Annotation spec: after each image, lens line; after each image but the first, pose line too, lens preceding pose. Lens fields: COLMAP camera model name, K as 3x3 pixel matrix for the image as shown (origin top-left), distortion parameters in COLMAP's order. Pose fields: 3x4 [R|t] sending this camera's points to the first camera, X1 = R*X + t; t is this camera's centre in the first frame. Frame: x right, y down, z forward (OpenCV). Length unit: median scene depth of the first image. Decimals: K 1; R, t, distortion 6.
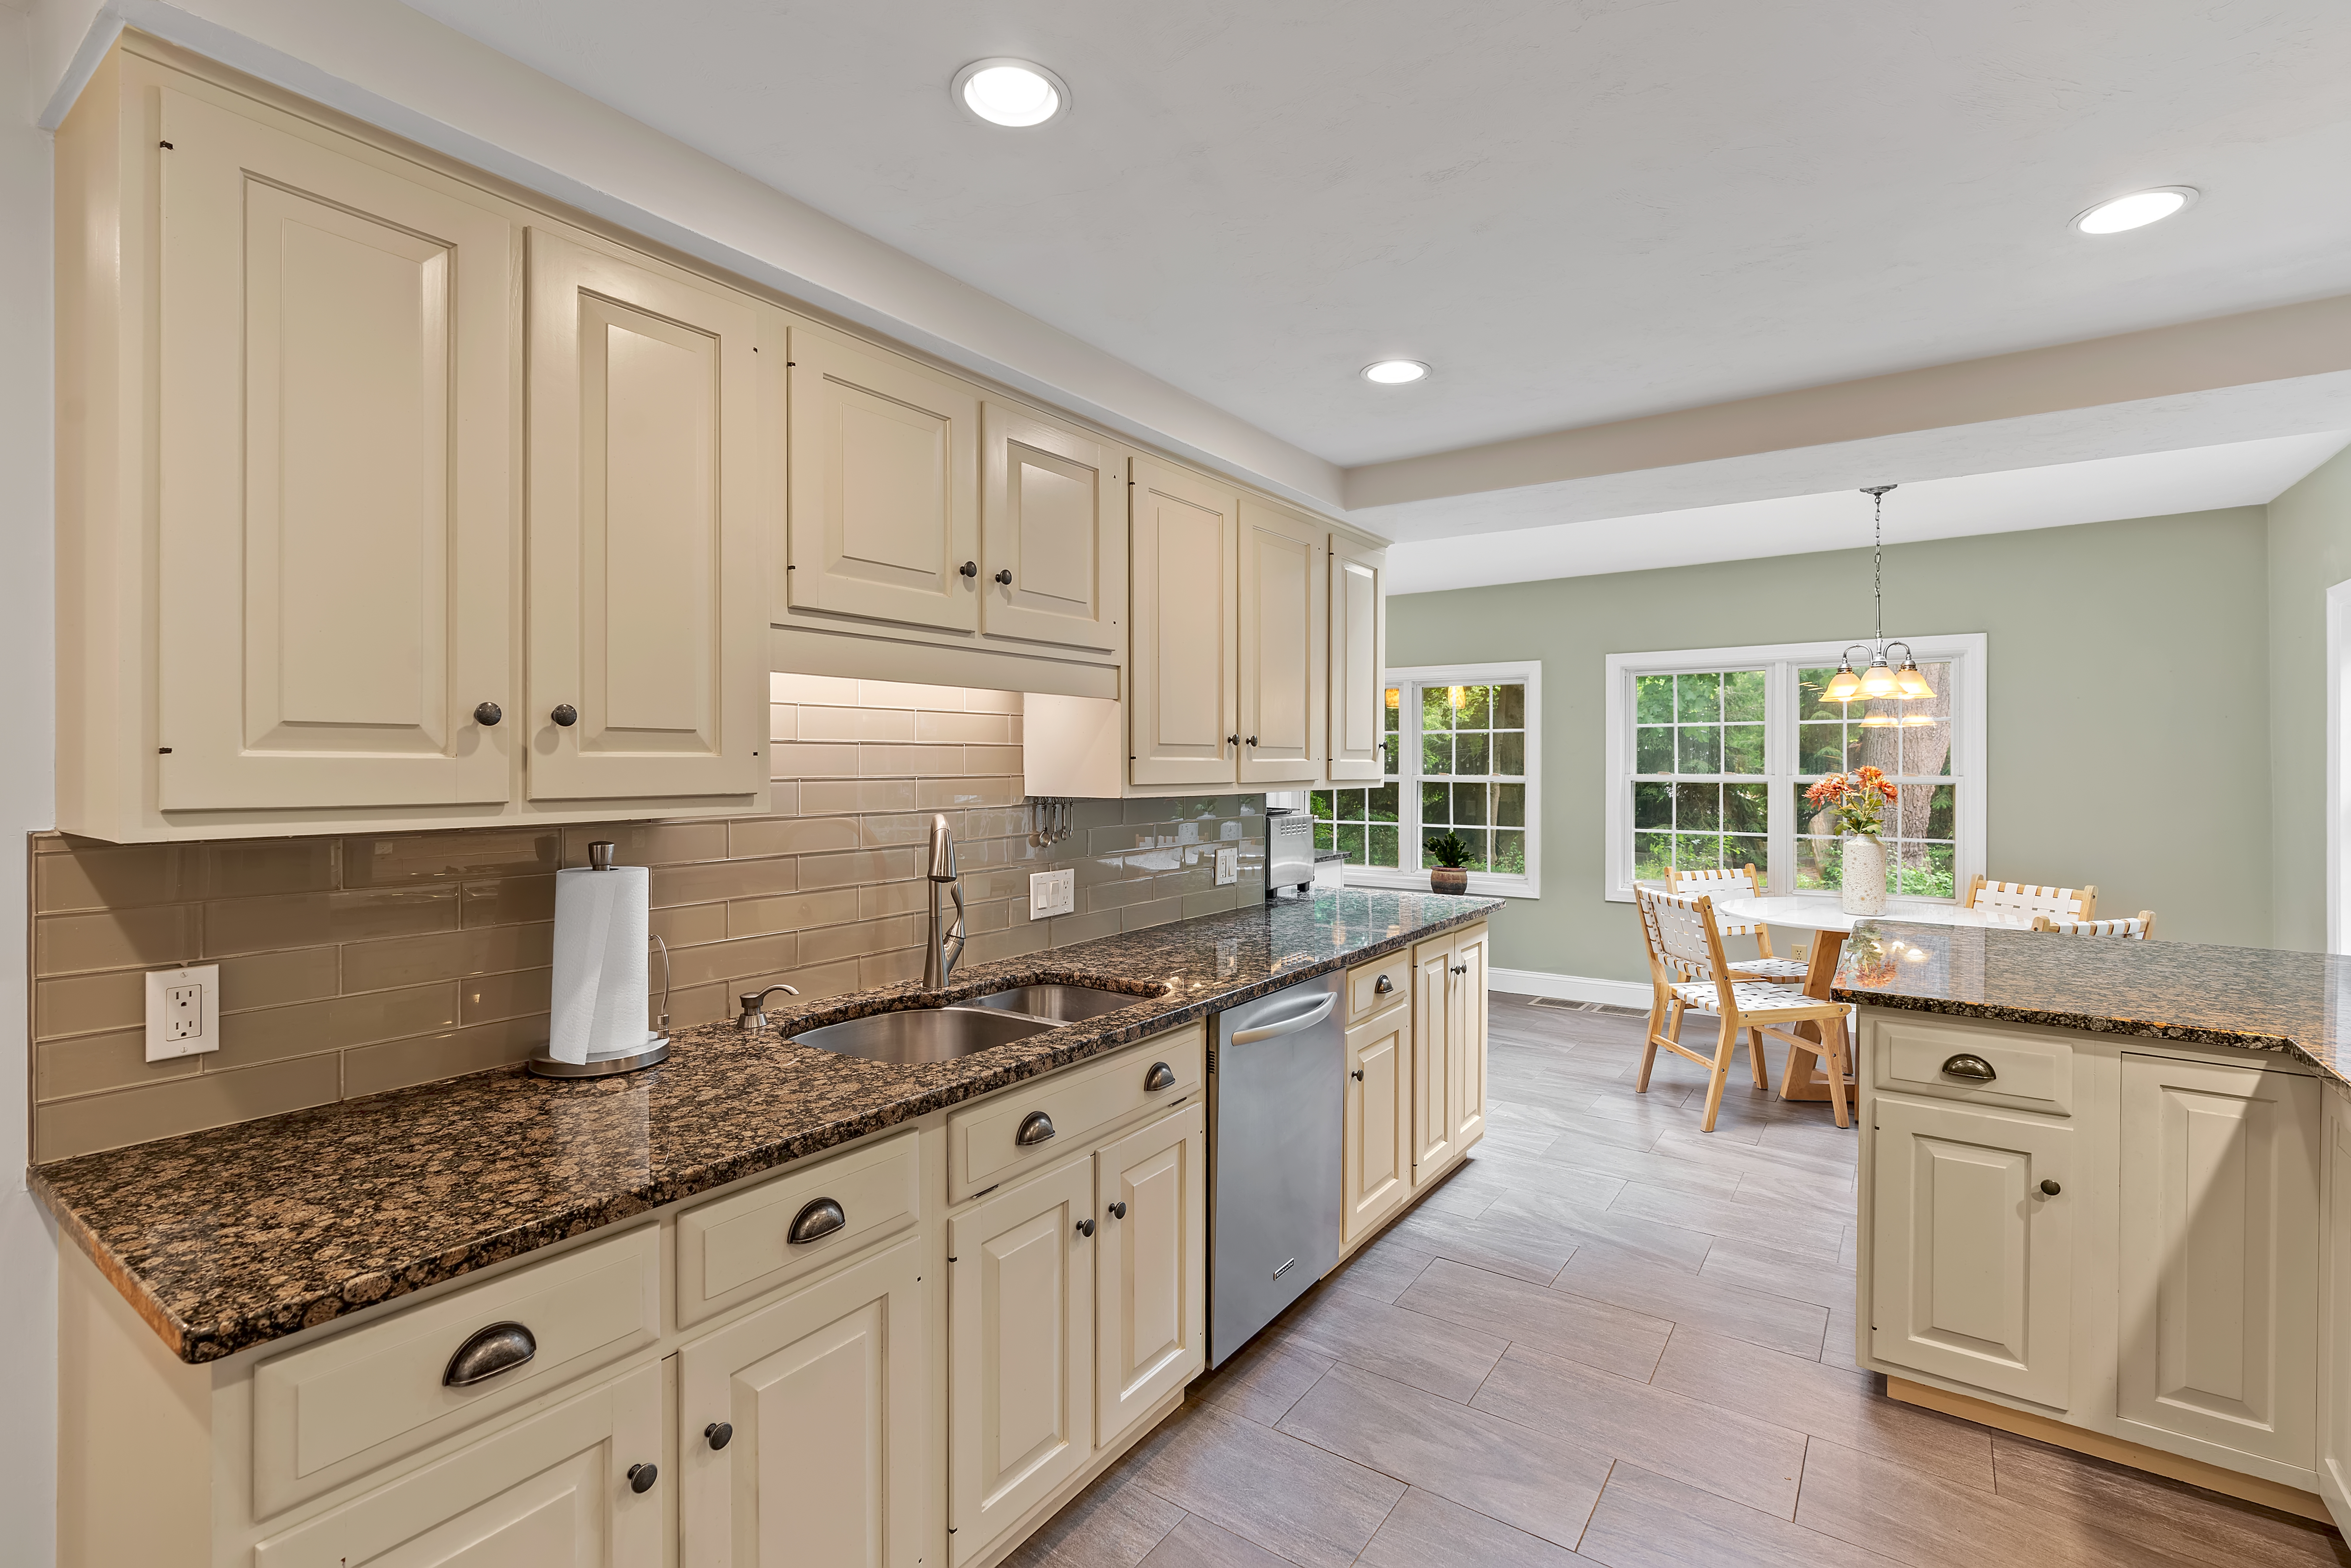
lens RADIAL K [[1065.6, 0, 1160.1], [0, 1065.6, 764.2], [0, 0, 1]] dist [-0.014468, 0.006522]
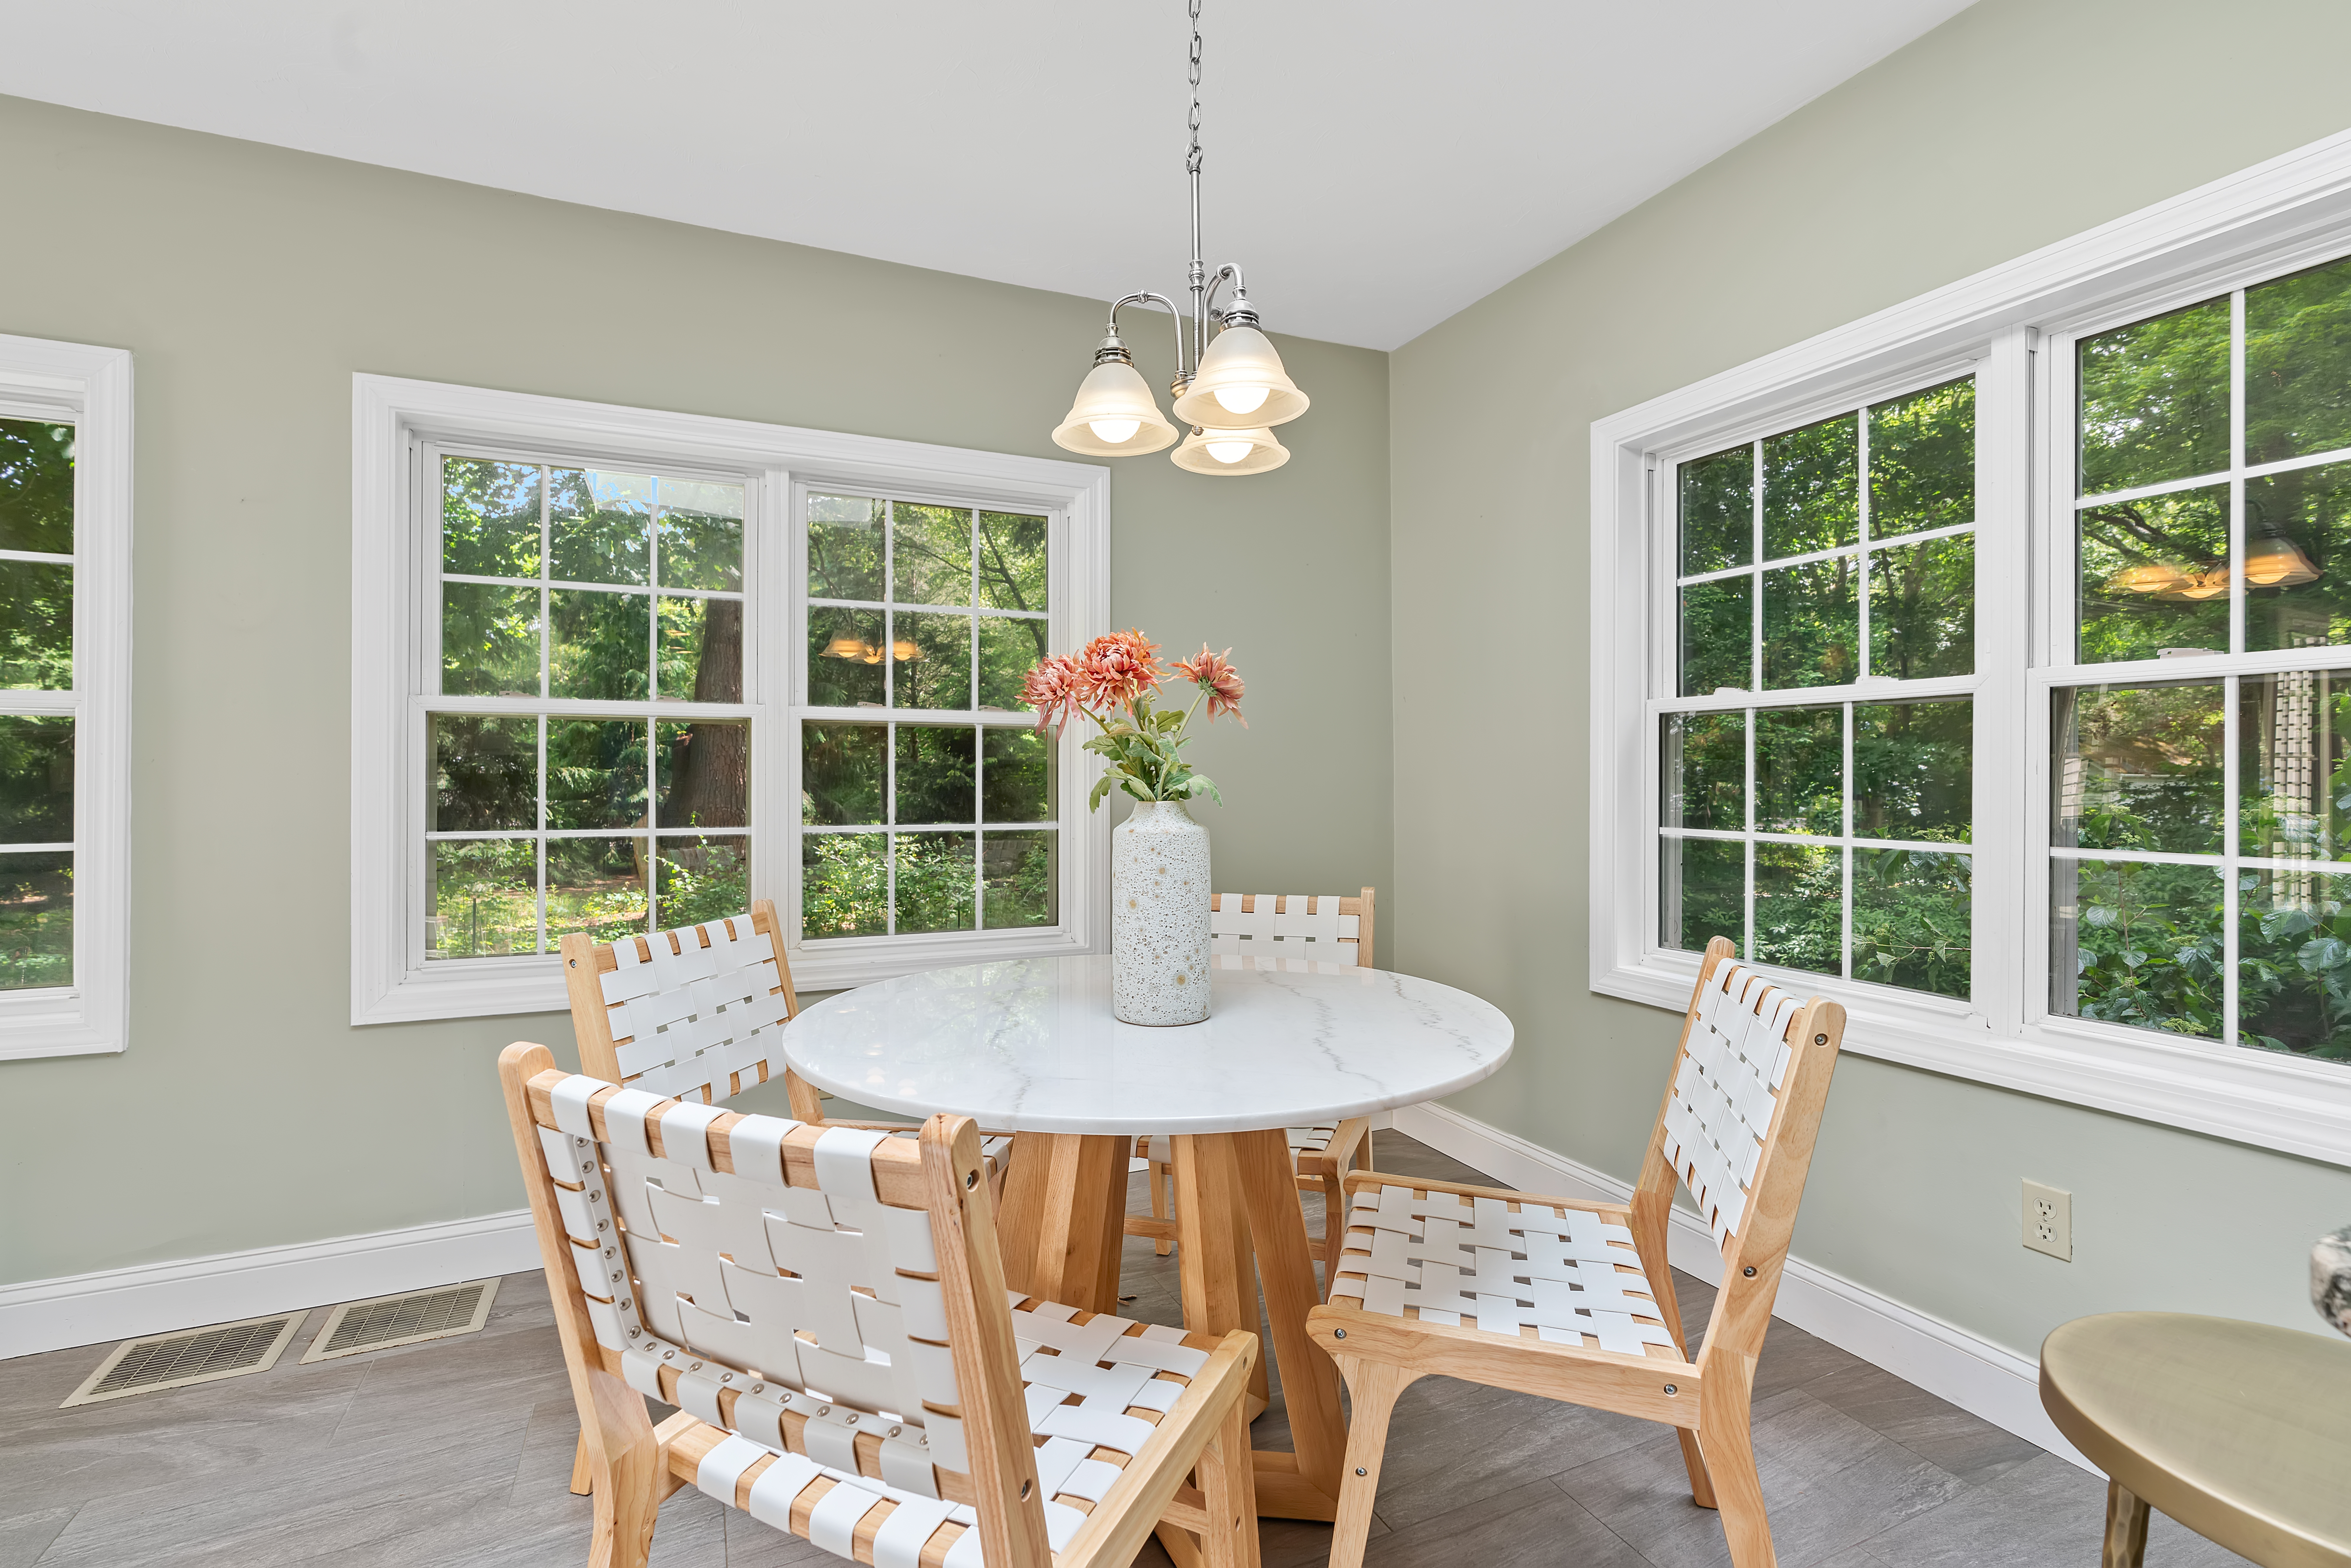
lens RADIAL K [[1065.6, 0, 1178.2], [0, 1065.6, 782.5], [0, 0, 1]] dist [-0.014468, 0.006522]
pose [[0.490326, 0.001043, 0.871539, 0.615501], [-0.000950, 0.999999, -0.000662, 0.107663], [-0.871539, -0.000503, 0.490327, 1.461634]]
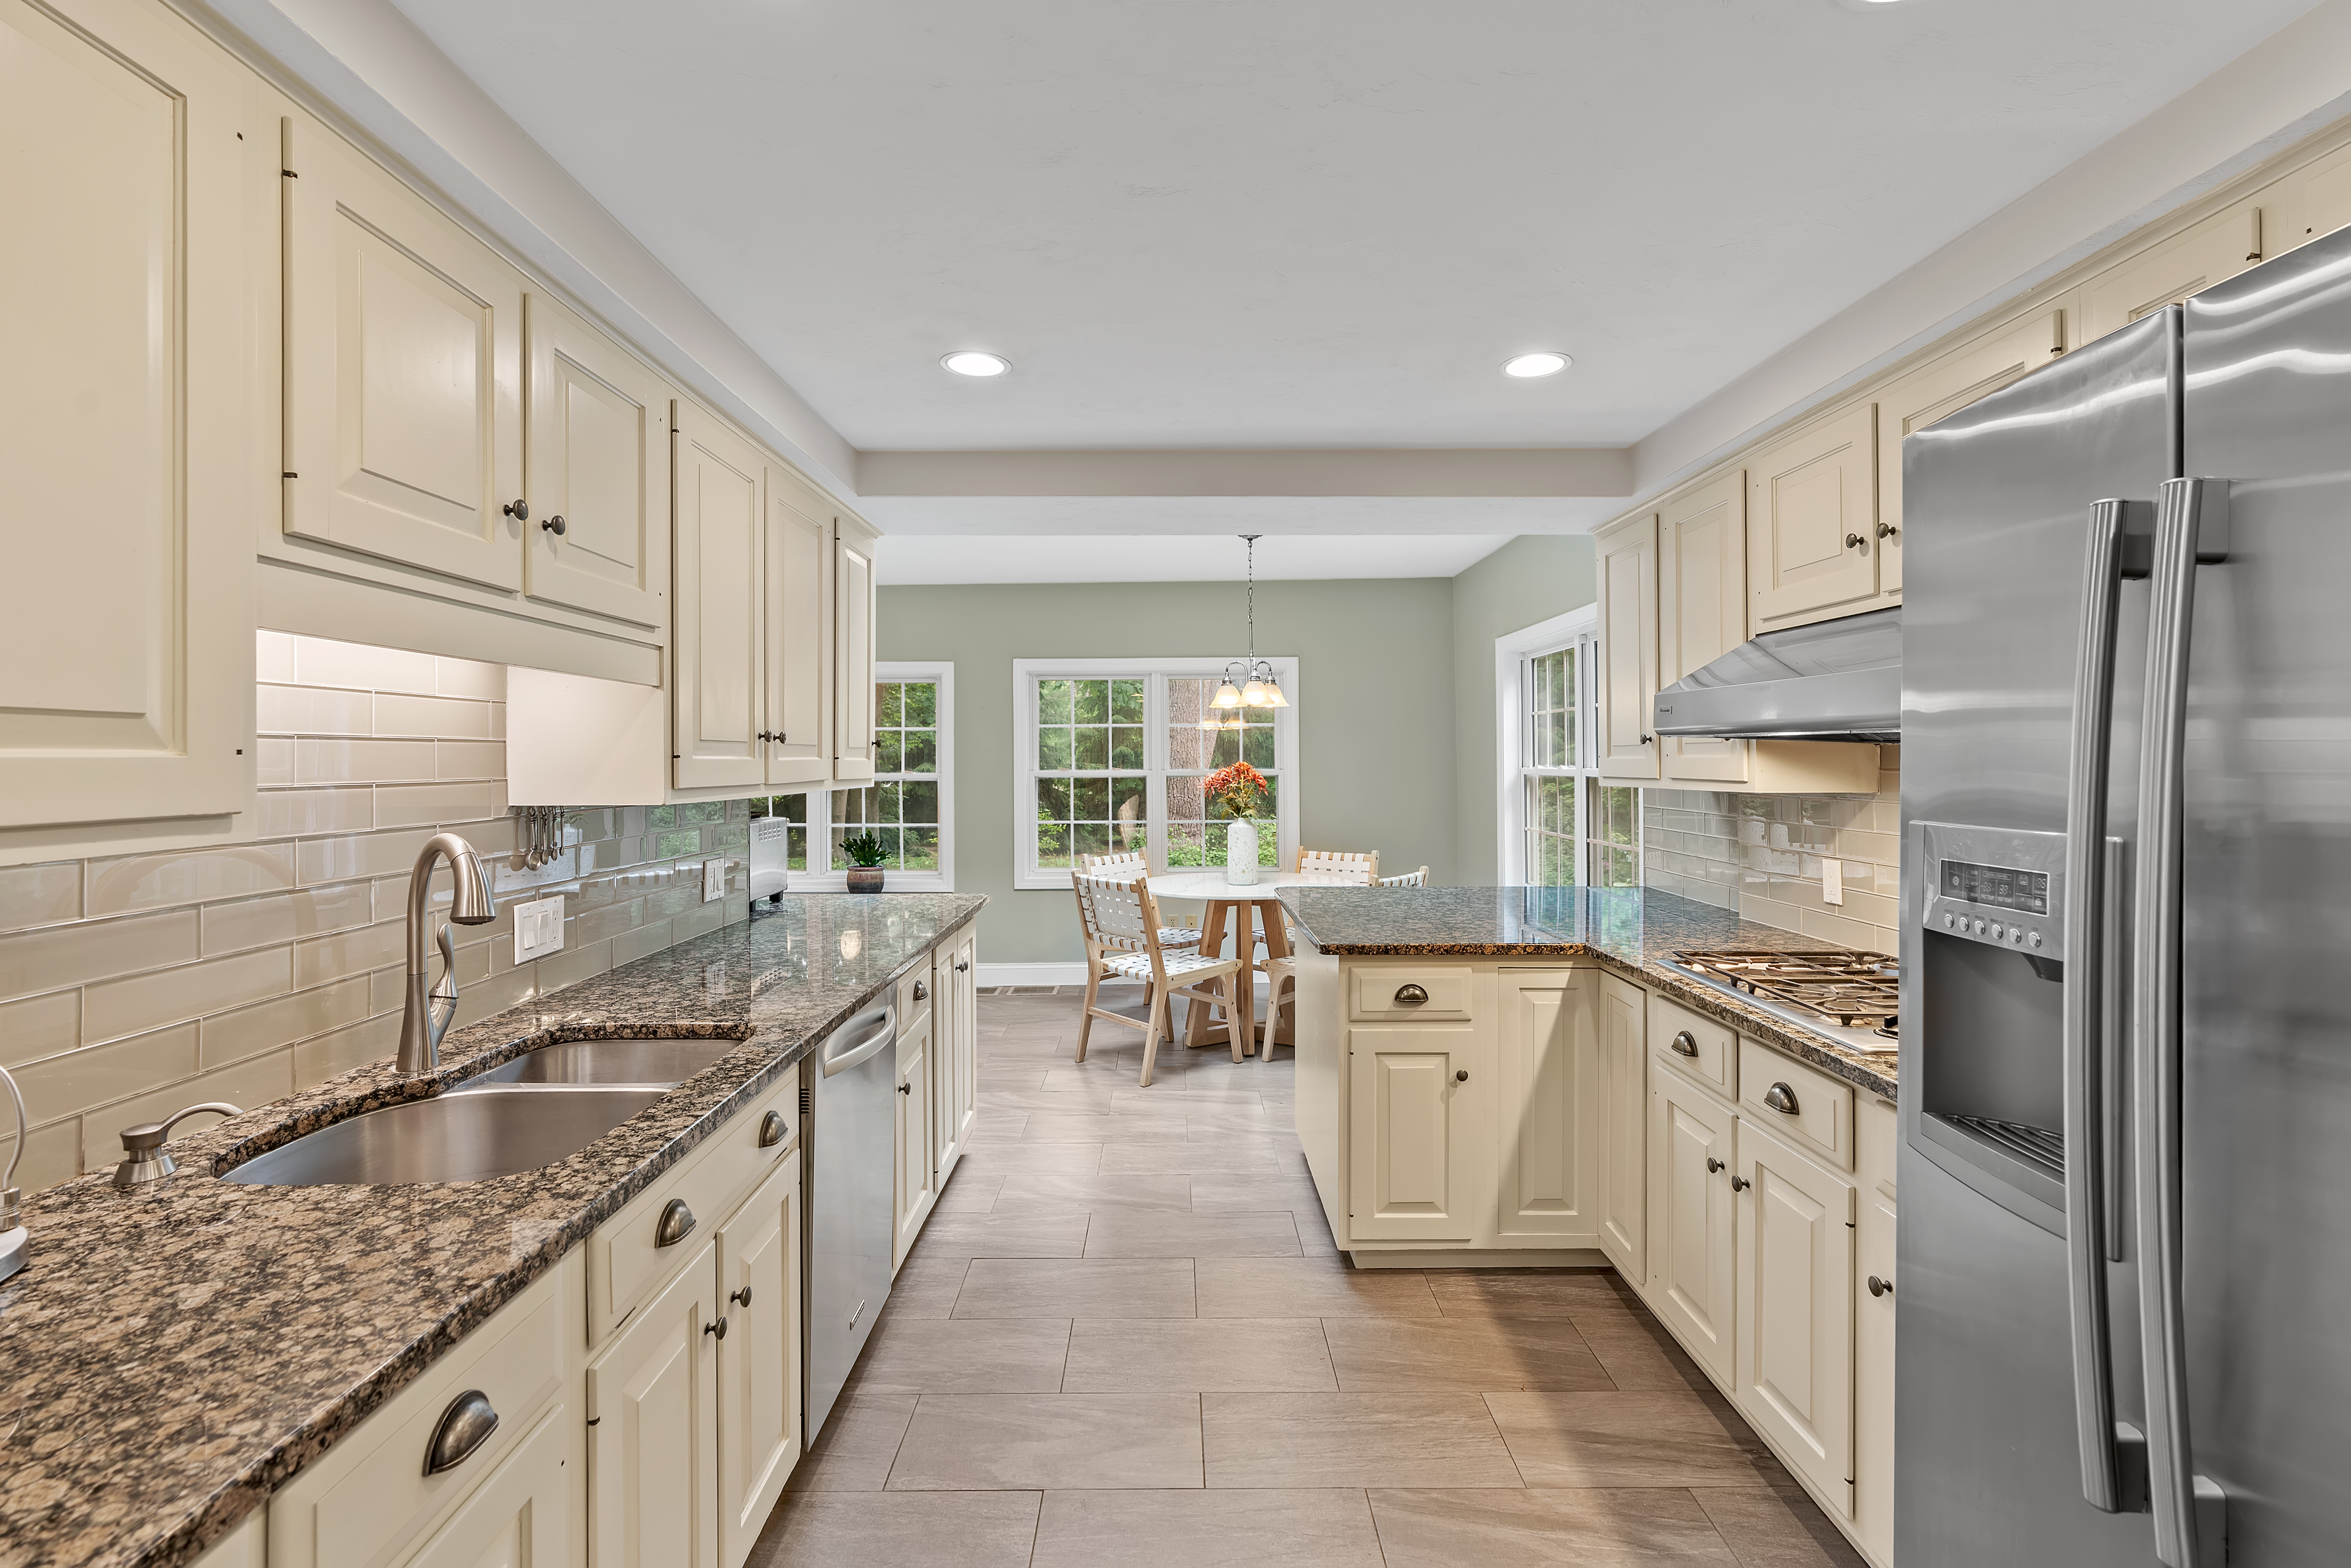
lens RADIAL K [[1065.6, 0, 1160.6], [0, 1065.6, 747.4], [0, 0, 1]] dist [-0.014468, 0.006522]
pose [[0.814433, 0.001917, 0.580255, -0.215295], [0.006081, 0.999911, -0.011839, -0.001125], [-0.580226, 0.013170, 0.814349, 0.103755]]
